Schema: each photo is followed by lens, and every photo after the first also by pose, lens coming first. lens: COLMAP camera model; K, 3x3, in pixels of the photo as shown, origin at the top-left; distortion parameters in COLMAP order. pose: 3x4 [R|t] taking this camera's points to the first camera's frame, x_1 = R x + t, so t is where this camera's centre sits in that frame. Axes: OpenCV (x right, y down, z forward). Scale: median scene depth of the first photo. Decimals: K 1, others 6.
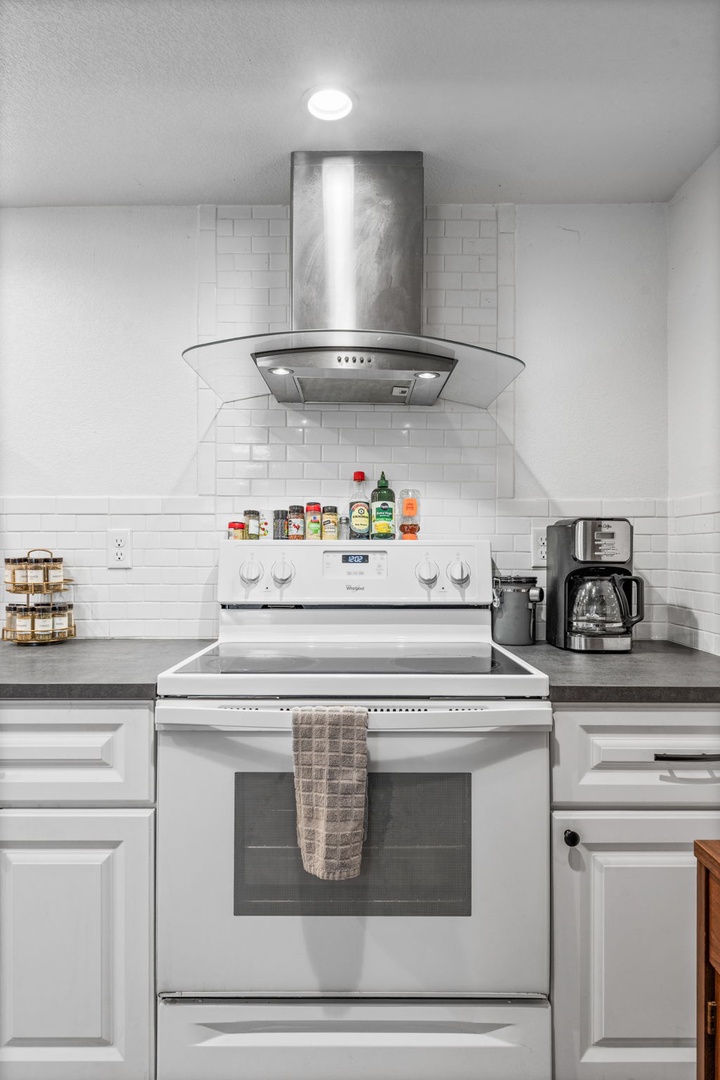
lens RADIAL K [[653.4, 0, 360.2], [0, 653.4, 543.8], [0, 0, 1]] dist [-0.005203, -0.001372]
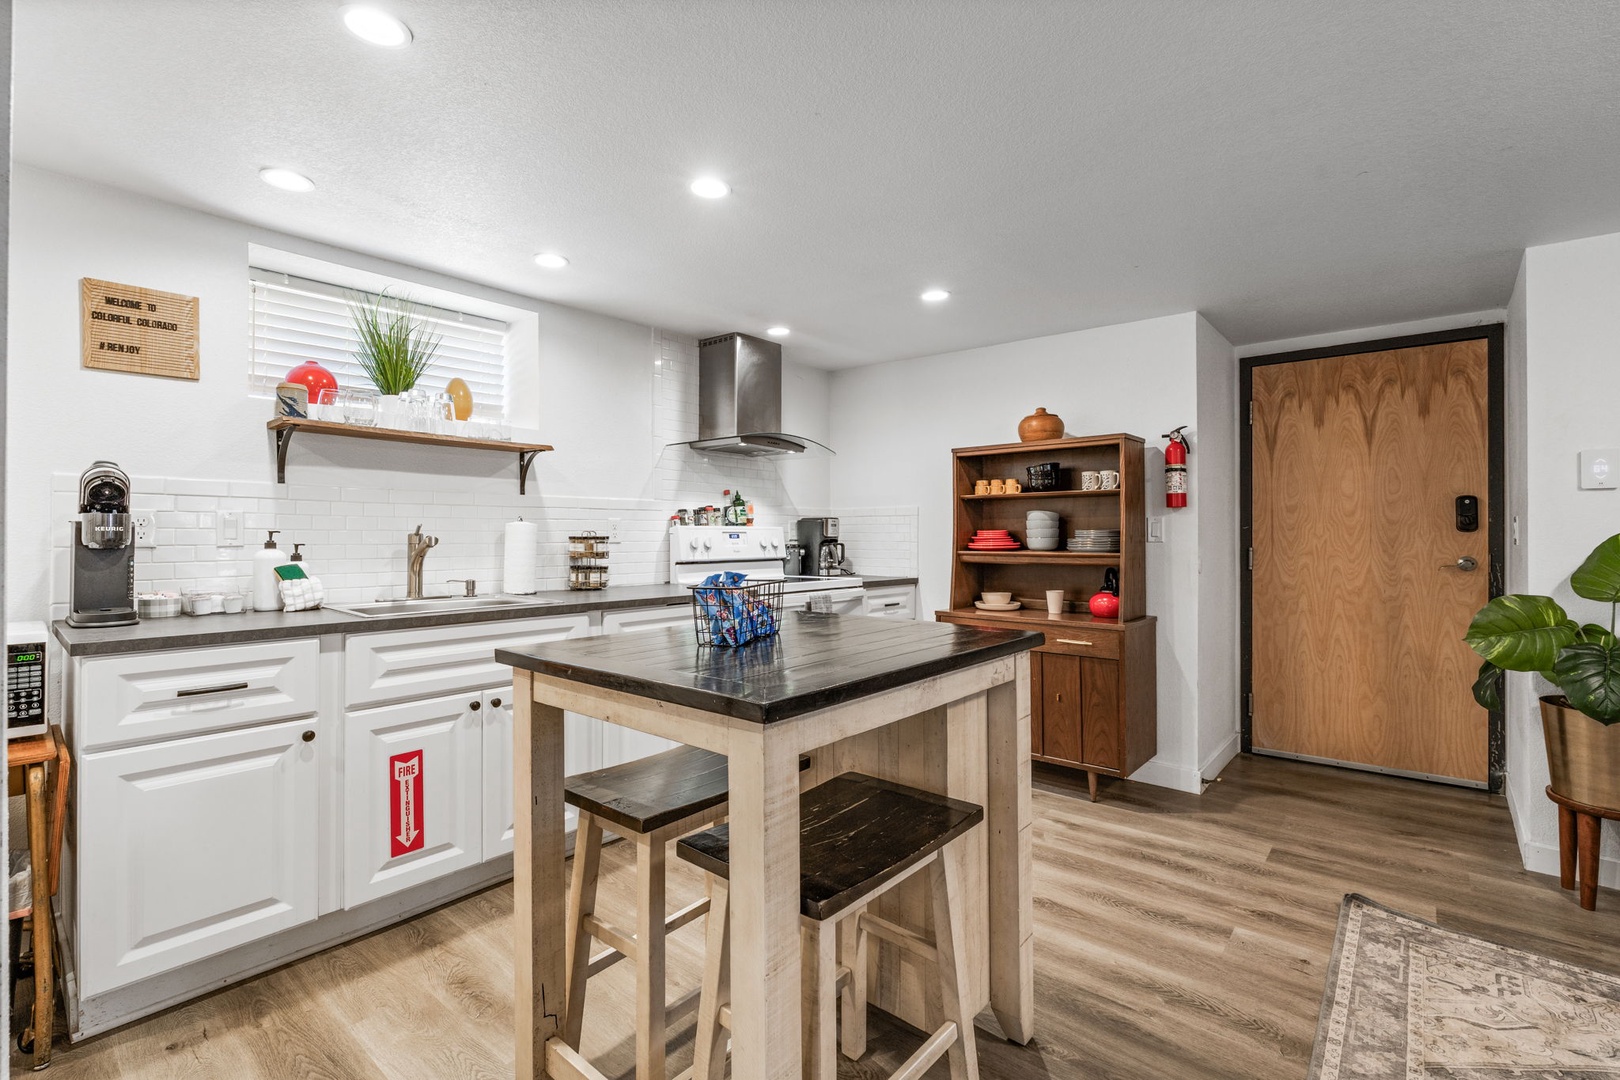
lens RADIAL K [[726.7, 0, 809.7], [0, 726.7, 538.8], [0, 0, 1]] dist [0.000747, -0.001619]
pose [[0.648926, -0.005719, 0.760830, -1.464973], [-0.017345, 0.999601, 0.022308, -0.020475], [-0.760654, -0.027673, 0.648568, -0.546718]]
